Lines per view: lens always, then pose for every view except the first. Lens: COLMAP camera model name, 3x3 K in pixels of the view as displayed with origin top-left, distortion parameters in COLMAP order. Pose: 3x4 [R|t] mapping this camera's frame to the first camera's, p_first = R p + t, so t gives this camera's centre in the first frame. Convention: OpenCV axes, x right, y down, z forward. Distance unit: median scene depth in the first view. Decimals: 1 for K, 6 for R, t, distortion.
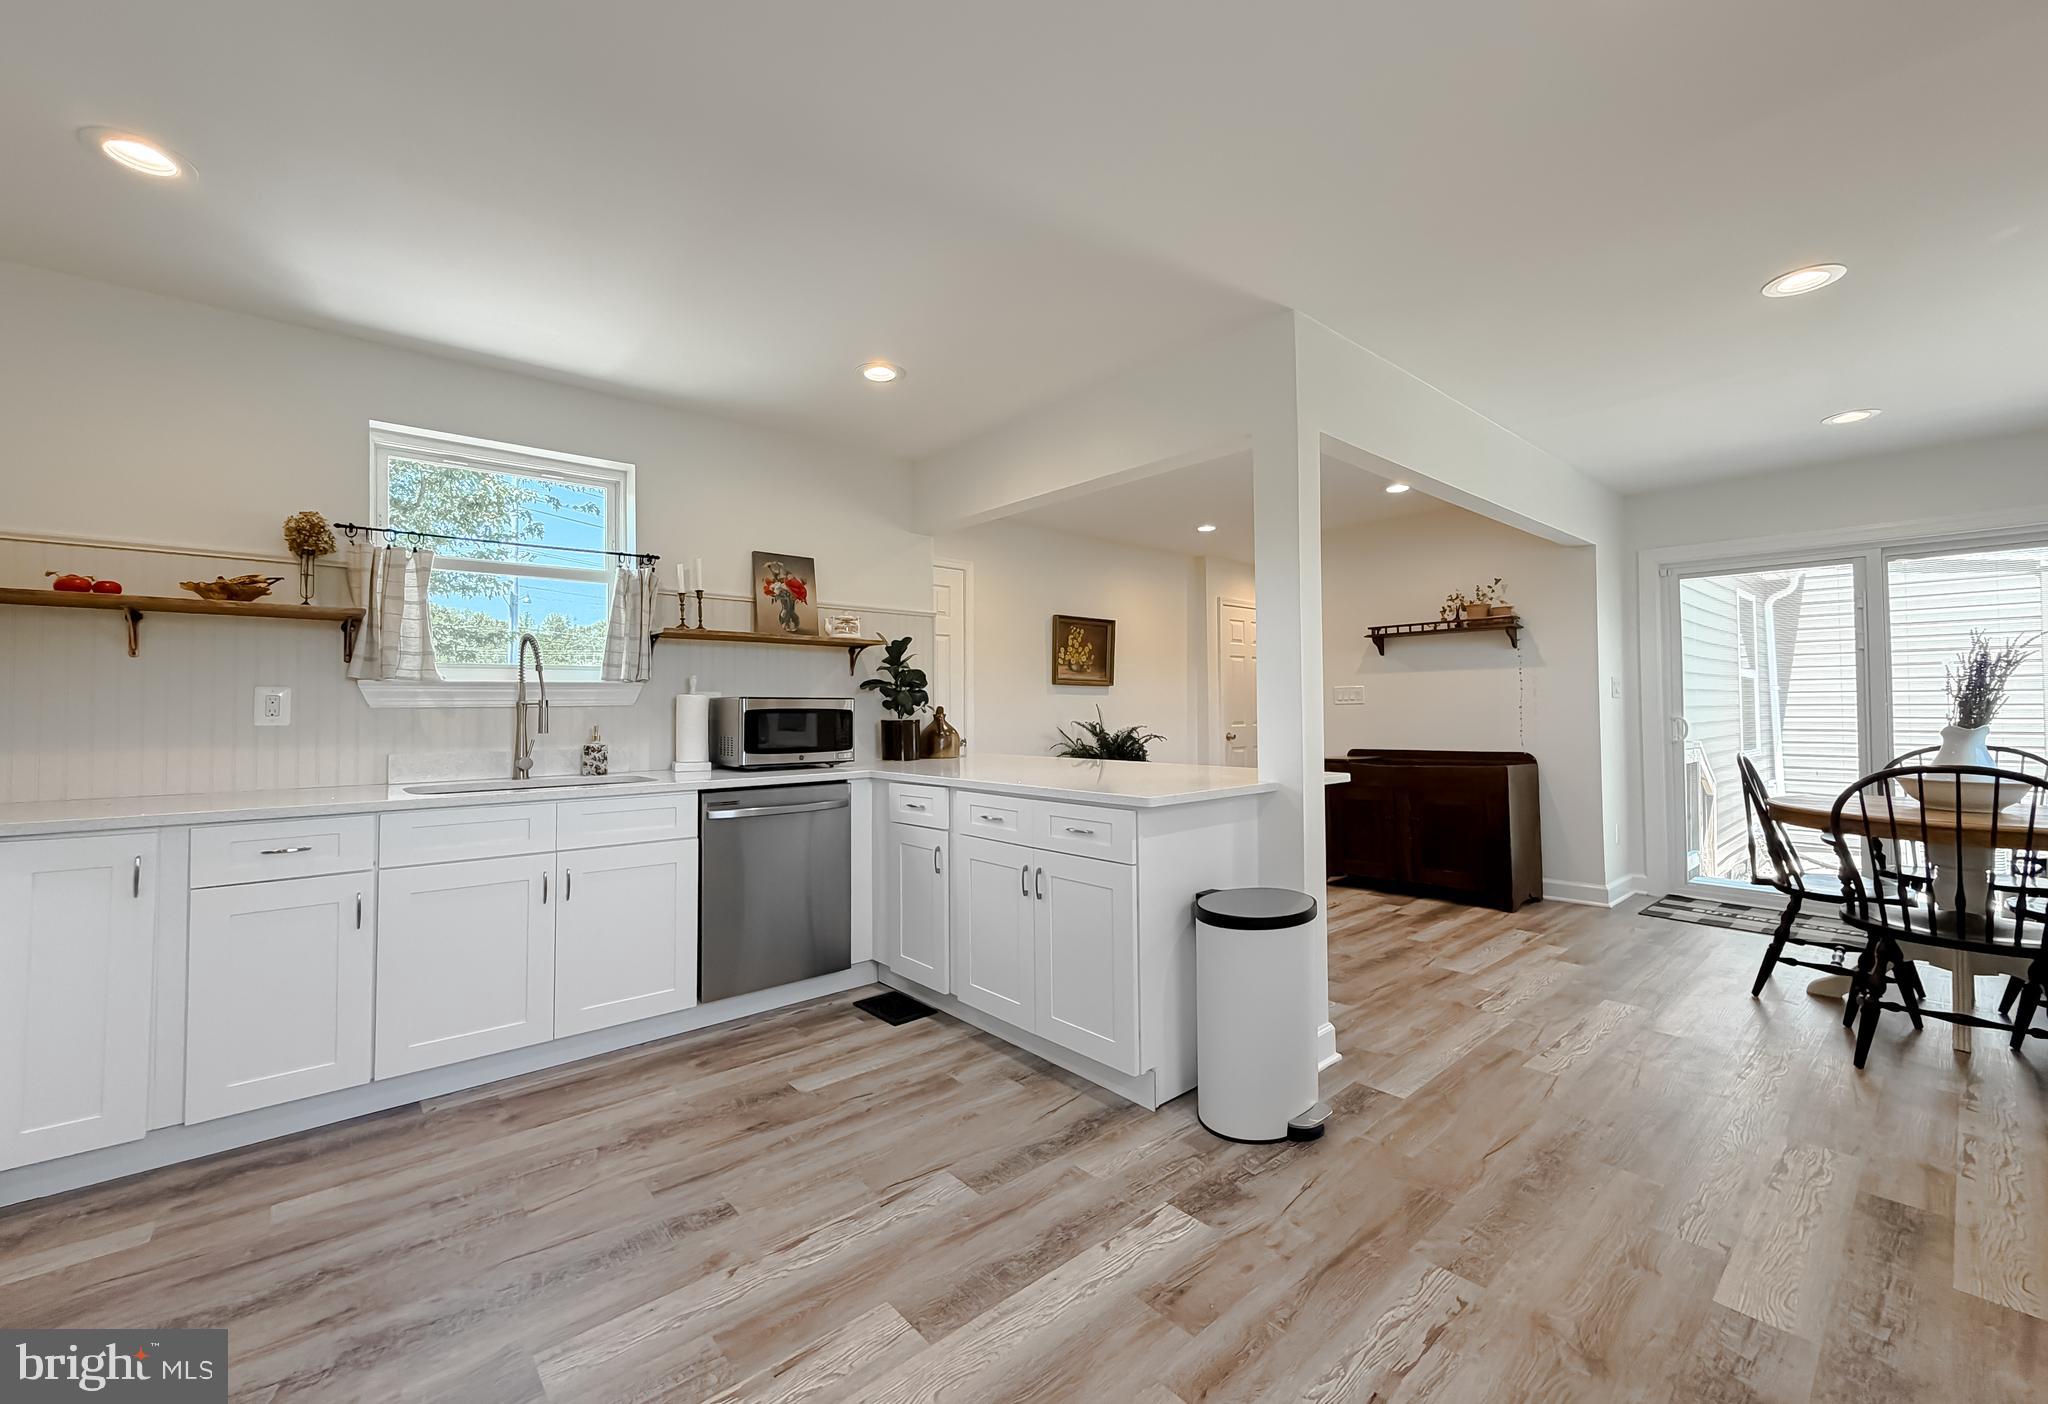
lens RADIAL K [[824.4, 0, 1009.5], [0, 824.4, 695.1], [0, 0, 1]] dist [0.000668, 0.001160]
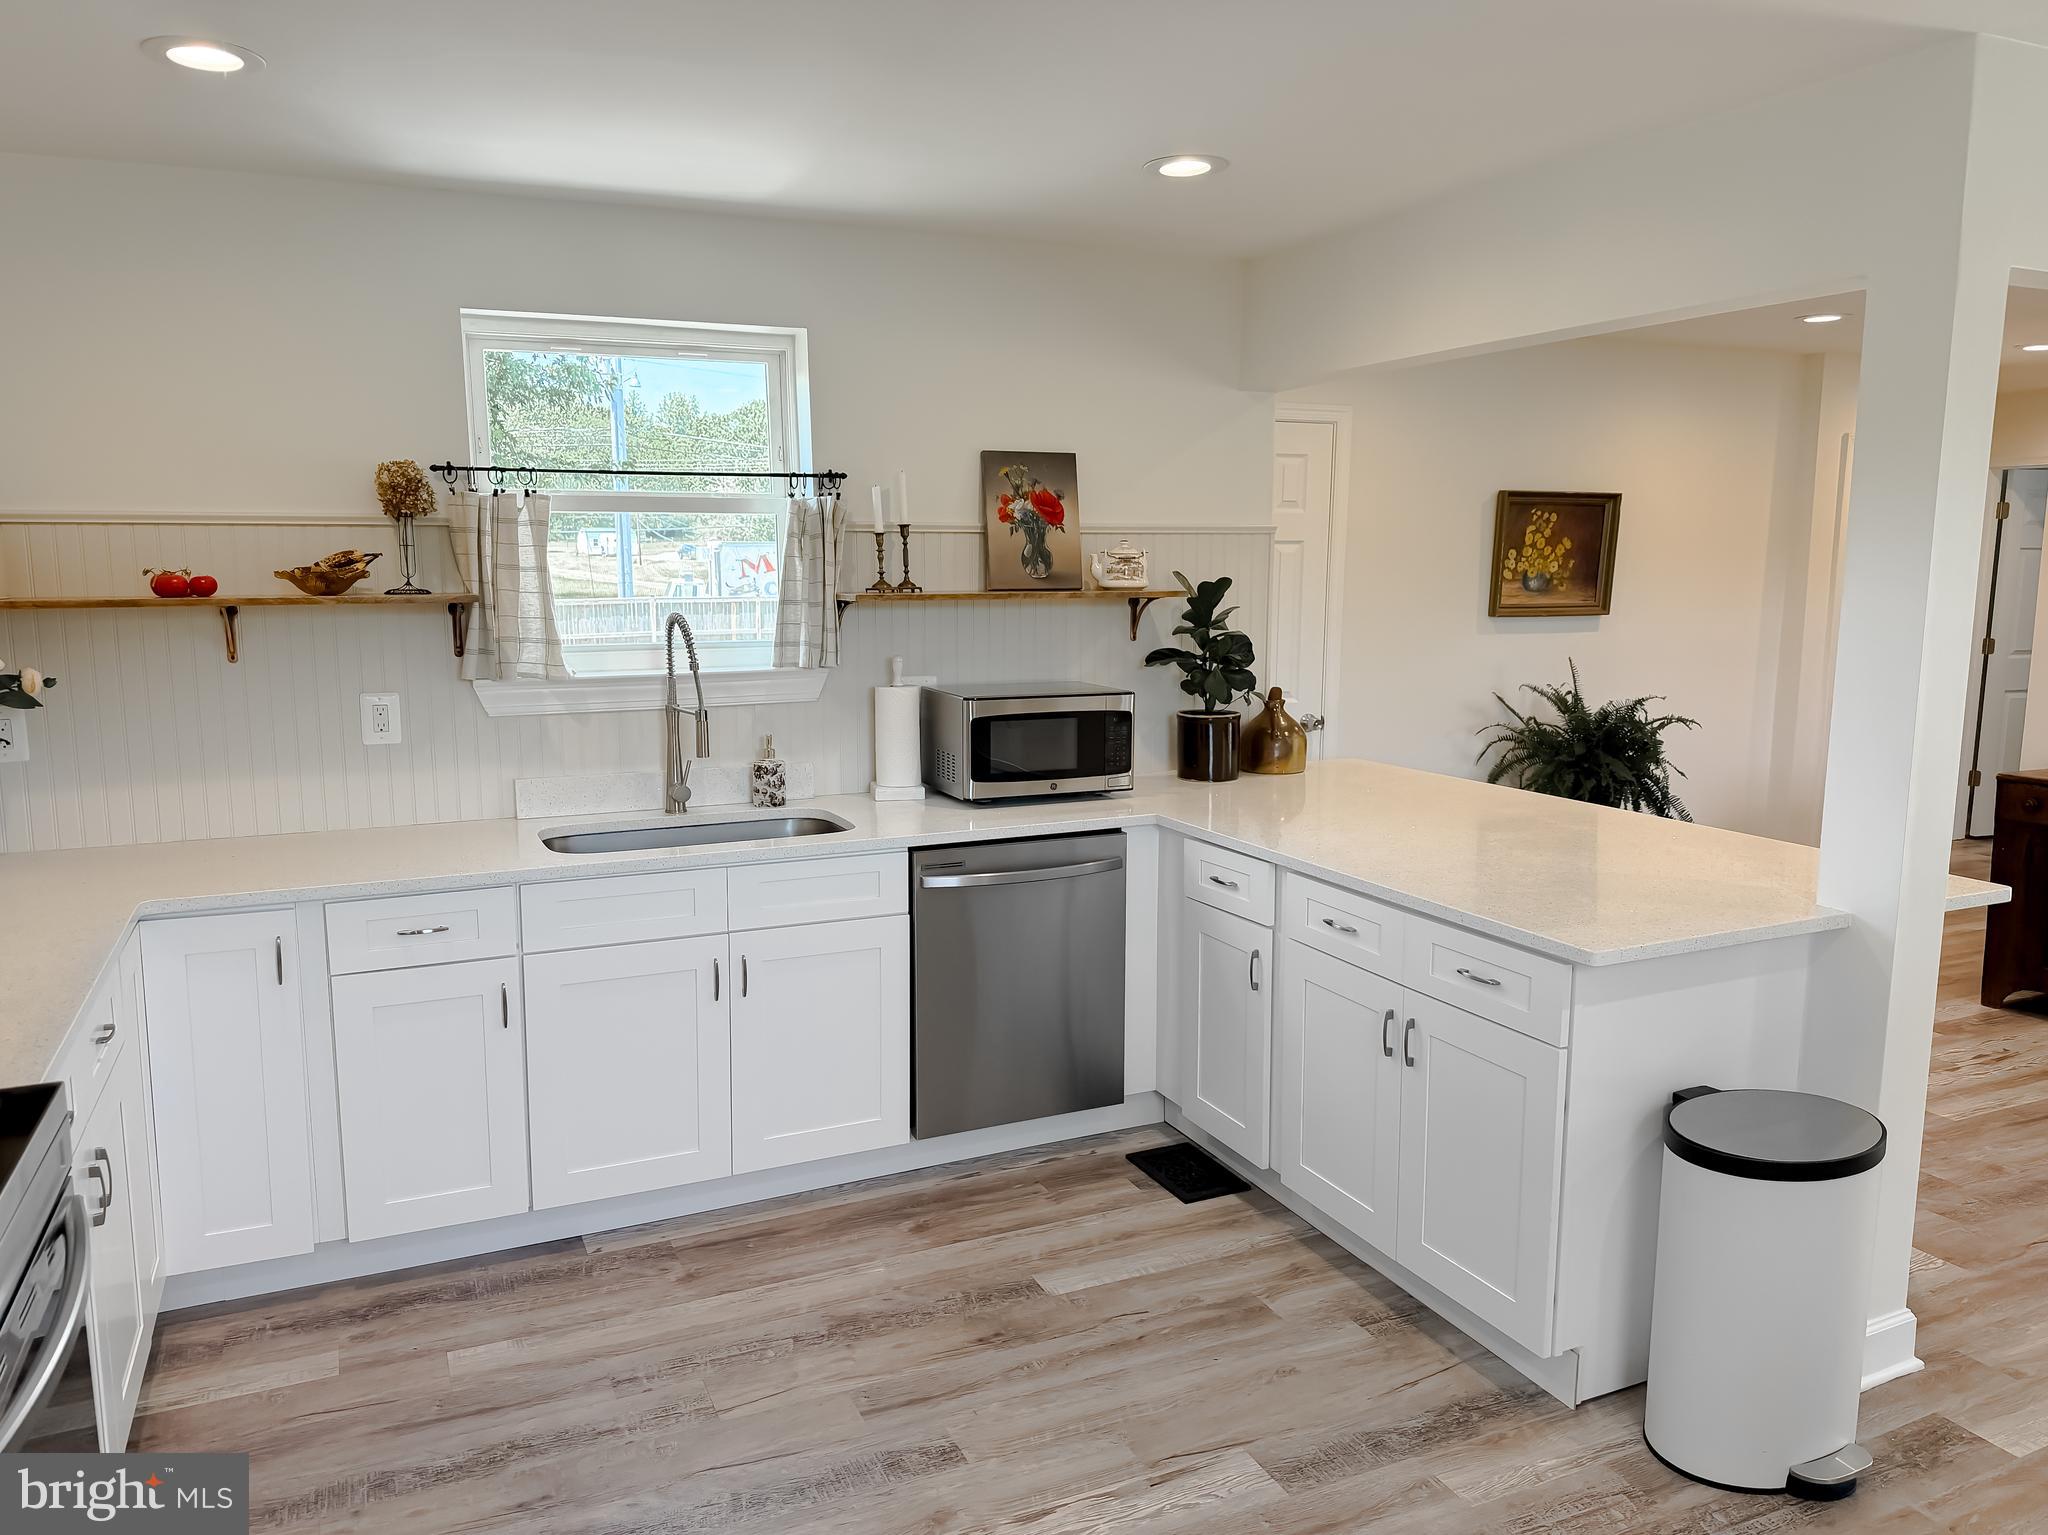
lens RADIAL K [[1443.9, 0, 1005.3], [0, 1443.9, 785.6], [0, 0, 1]] dist [0.043106, -0.049788]
pose [[0.959171, 0.047454, -0.278819, 0.032310], [0.001614, 0.984889, 0.173179, -0.137297], [0.282823, -0.166558, 0.944600, -0.100501]]
